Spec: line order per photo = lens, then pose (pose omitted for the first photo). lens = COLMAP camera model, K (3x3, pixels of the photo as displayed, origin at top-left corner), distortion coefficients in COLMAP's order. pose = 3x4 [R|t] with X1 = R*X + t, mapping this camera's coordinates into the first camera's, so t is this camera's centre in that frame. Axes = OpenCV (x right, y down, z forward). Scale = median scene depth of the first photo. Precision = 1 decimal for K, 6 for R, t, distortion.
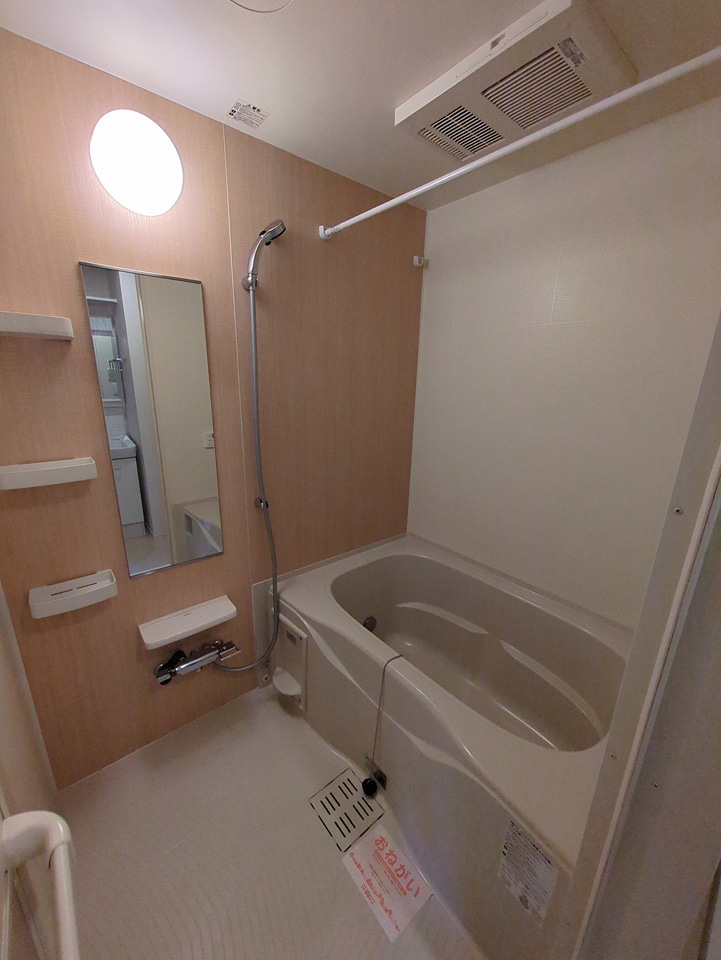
lens RADIAL K [[375.3, 0, 358.1], [0, 375.3, 485.3], [0, 0, 1]] dist [0.000648, 0.000360]
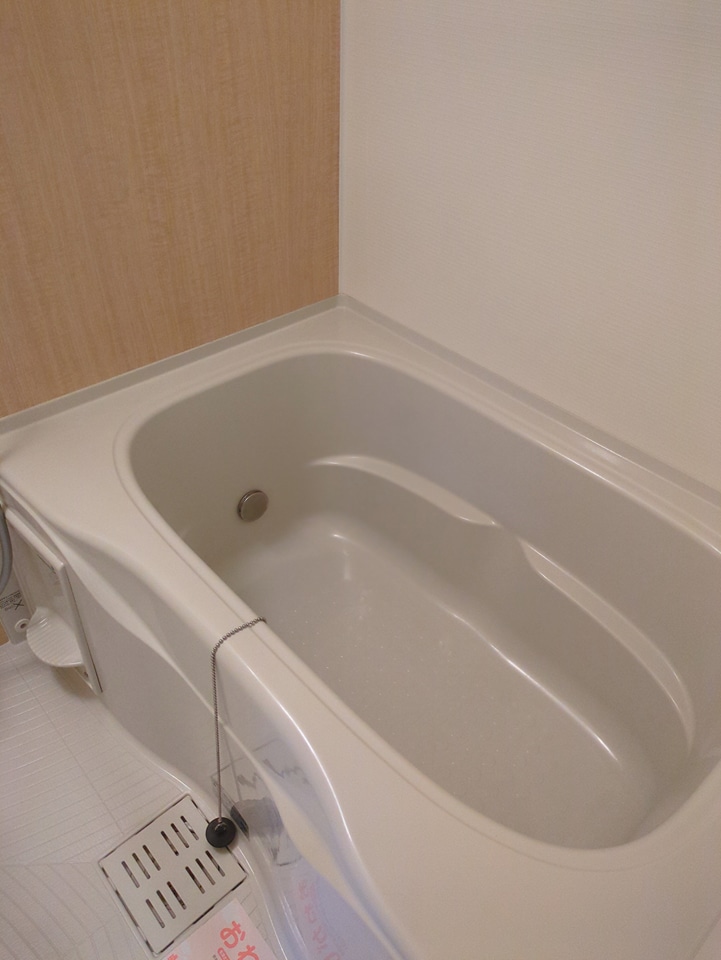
lens RADIAL K [[712.4, 0, 365.6], [0, 712.4, 480.3], [0, 0, 1]] dist [0.022833, -0.000587]
pose [[0.998831, -0.027358, 0.039851, 0.193958], [0.008767, 0.913286, 0.407224, -0.017689], [-0.047536, -0.406398, 0.912459, 0.298028]]
